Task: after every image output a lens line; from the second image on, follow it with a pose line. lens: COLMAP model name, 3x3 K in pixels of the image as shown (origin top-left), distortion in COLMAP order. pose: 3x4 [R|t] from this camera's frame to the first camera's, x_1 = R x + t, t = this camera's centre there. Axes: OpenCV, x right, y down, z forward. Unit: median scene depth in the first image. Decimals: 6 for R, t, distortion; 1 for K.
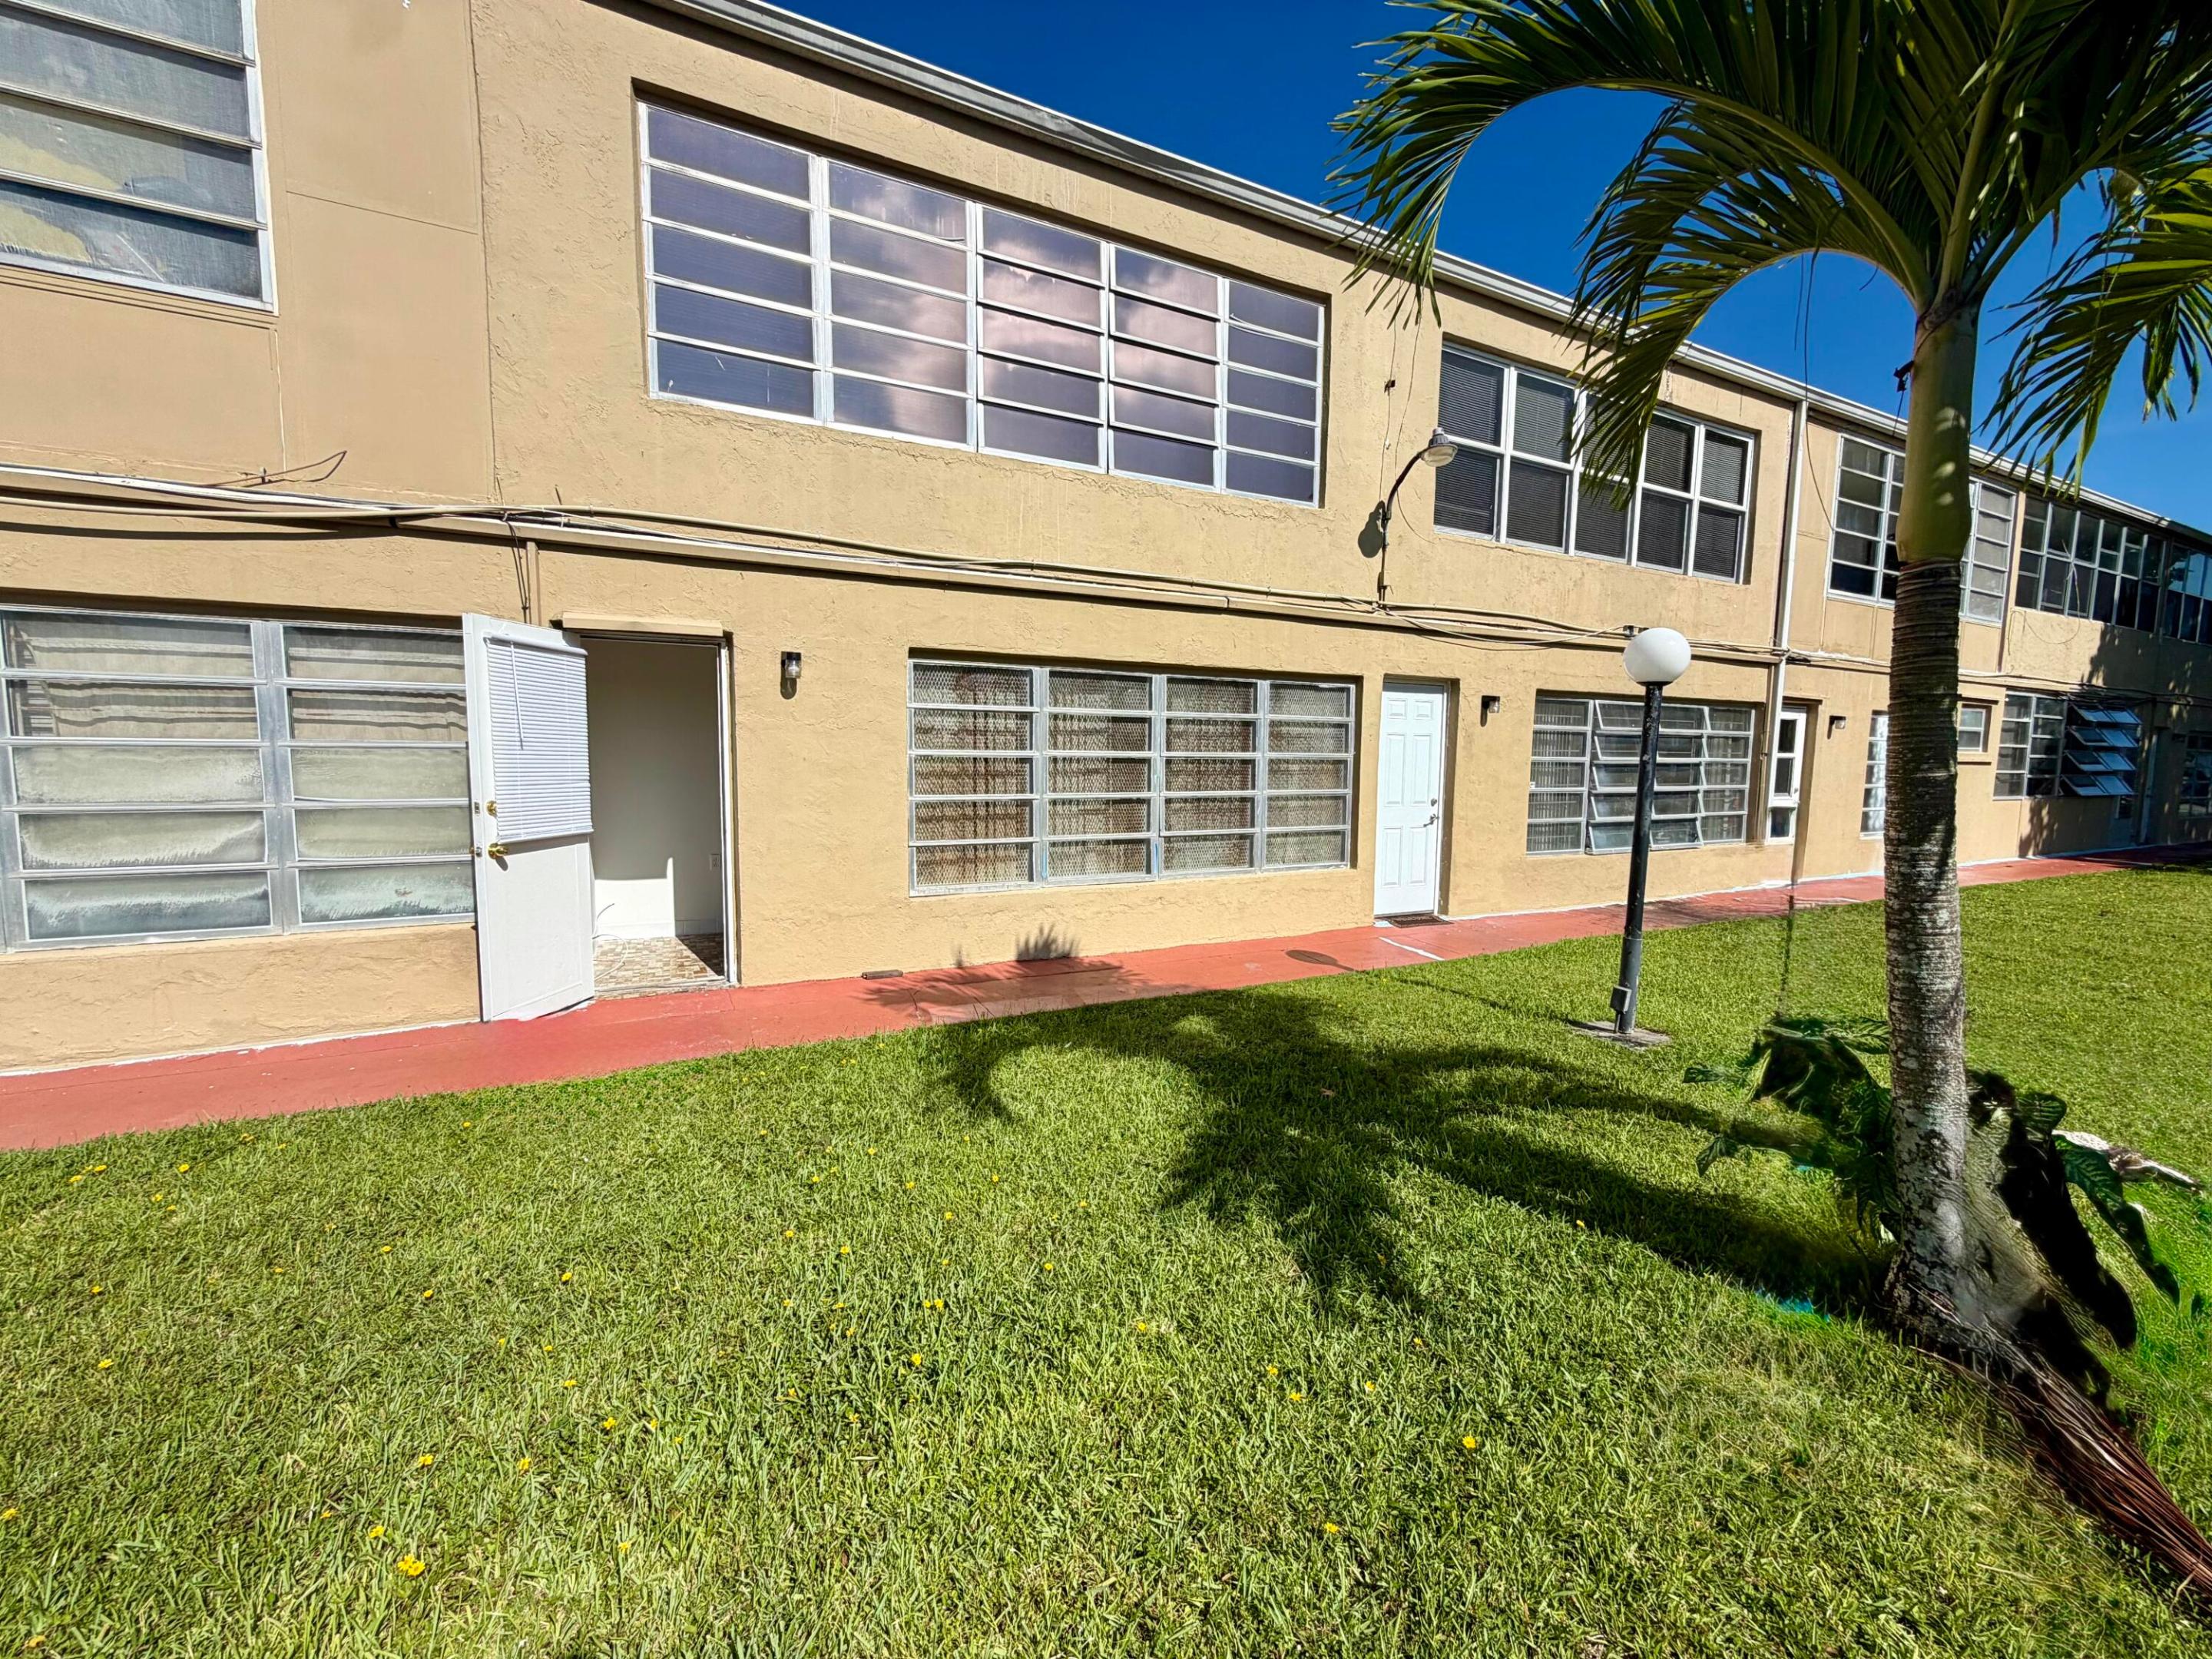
lens RADIAL K [[881.3, 0, 1106.0], [0, 881.3, 829.5], [0, 0, 1]] dist [0.000545, 0.000287]
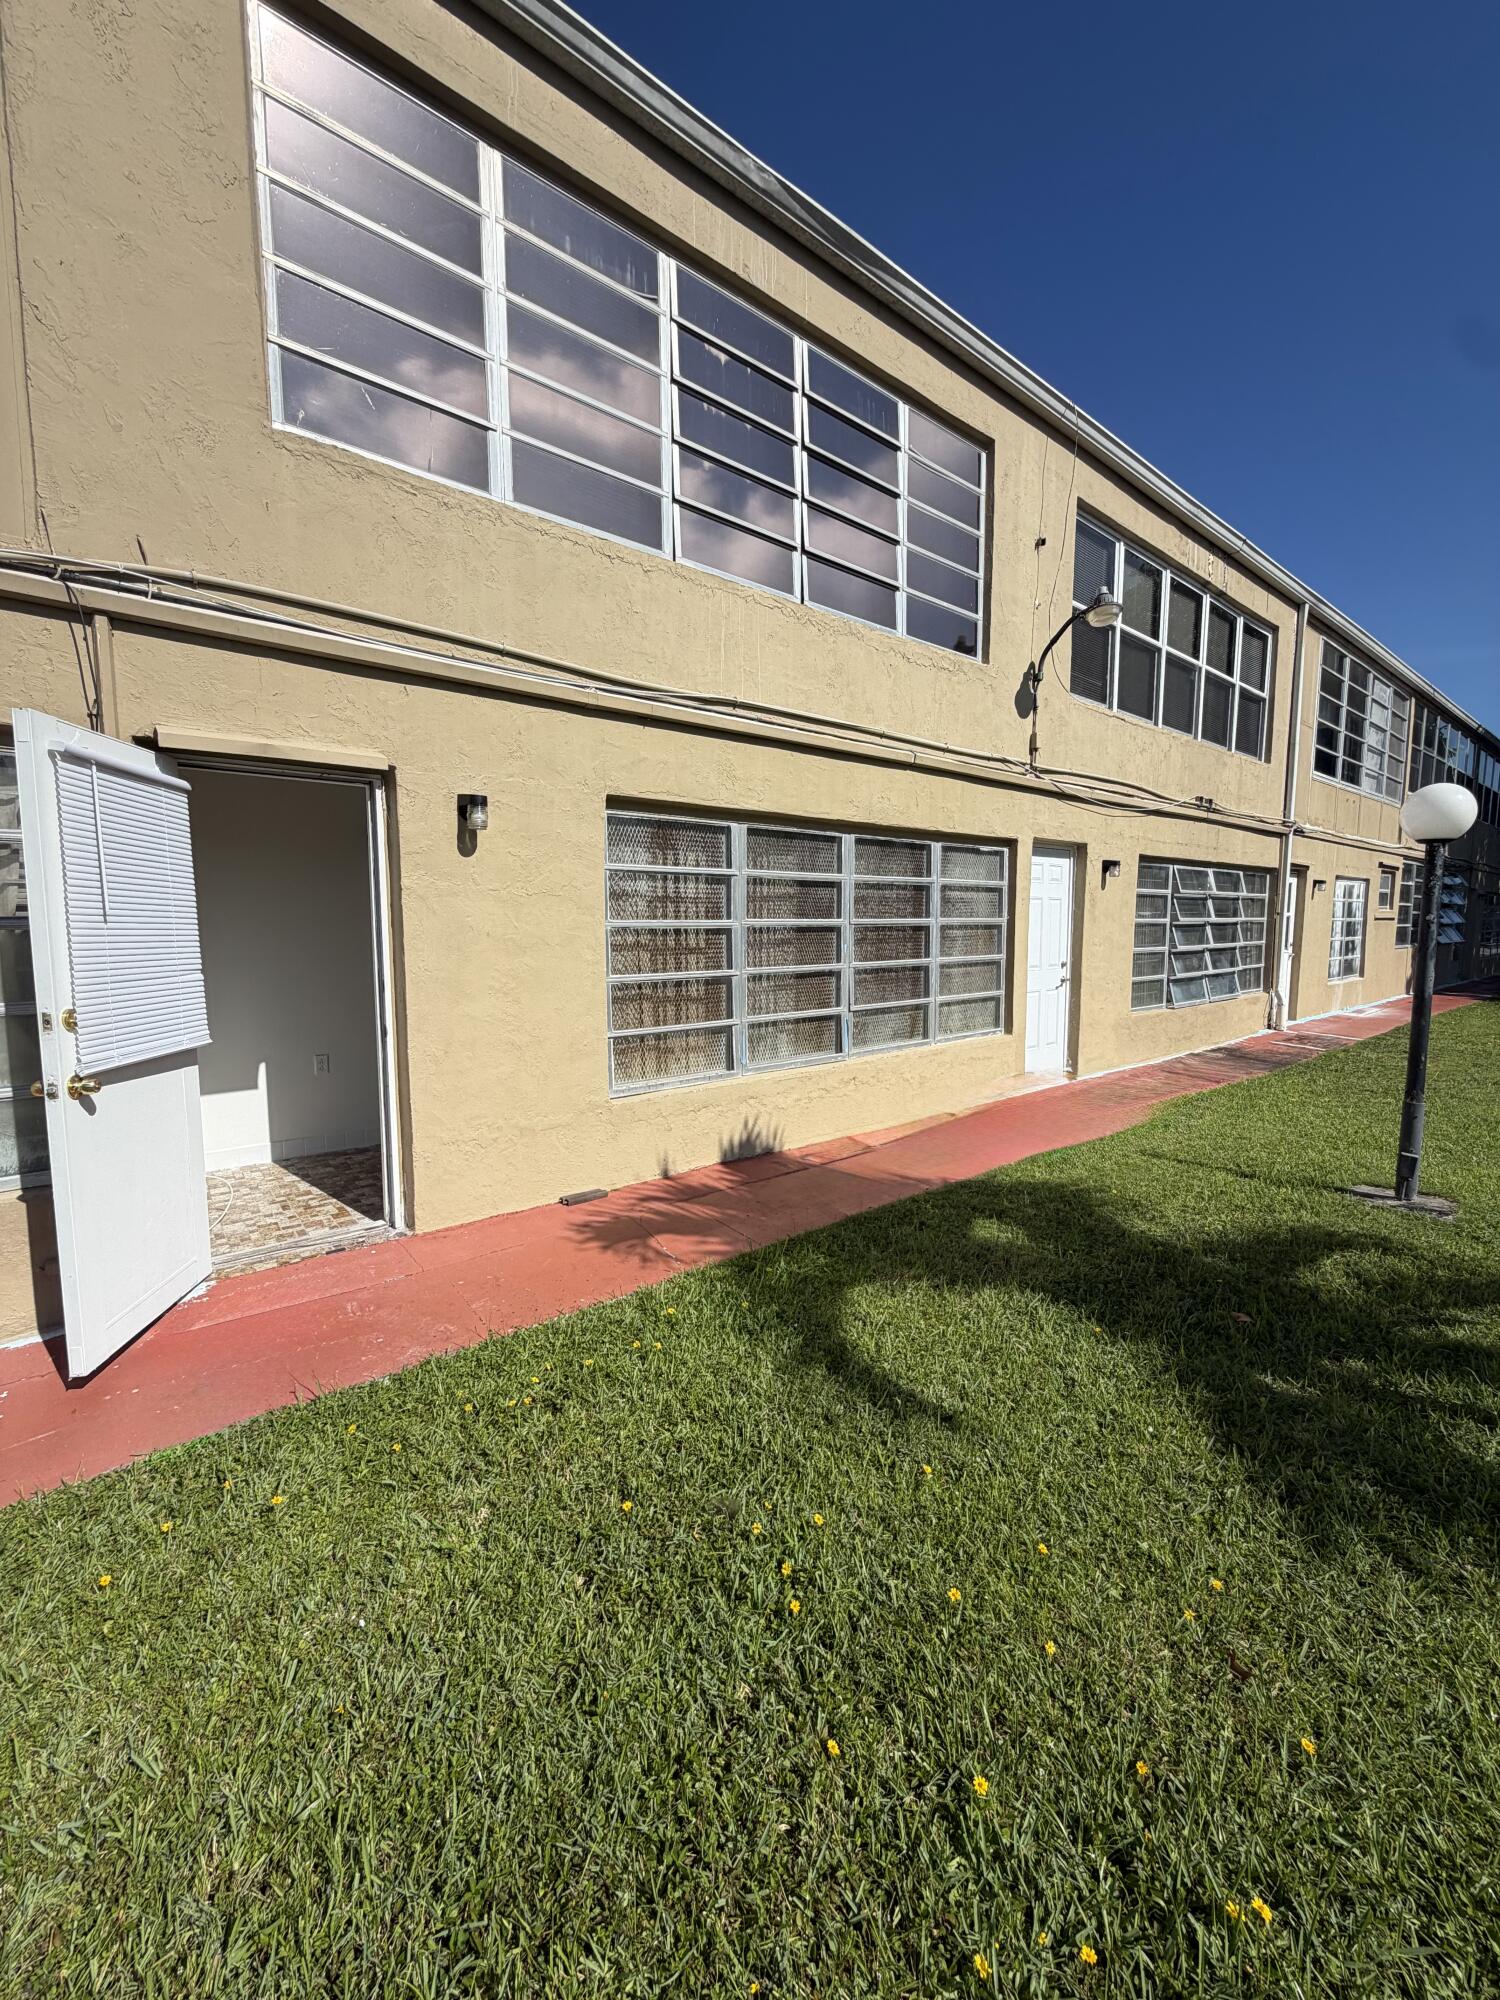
lens RADIAL K [[796.9, 0, 748.7], [0, 796.9, 996.3], [0, 0, 1]] dist [0.000545, 0.000287]
pose [[0.975257, -0.035286, 0.218242, -0.223233], [0.033475, 0.999368, 0.011992, -0.021272], [-0.218527, -0.004390, 0.975821, 0.214259]]
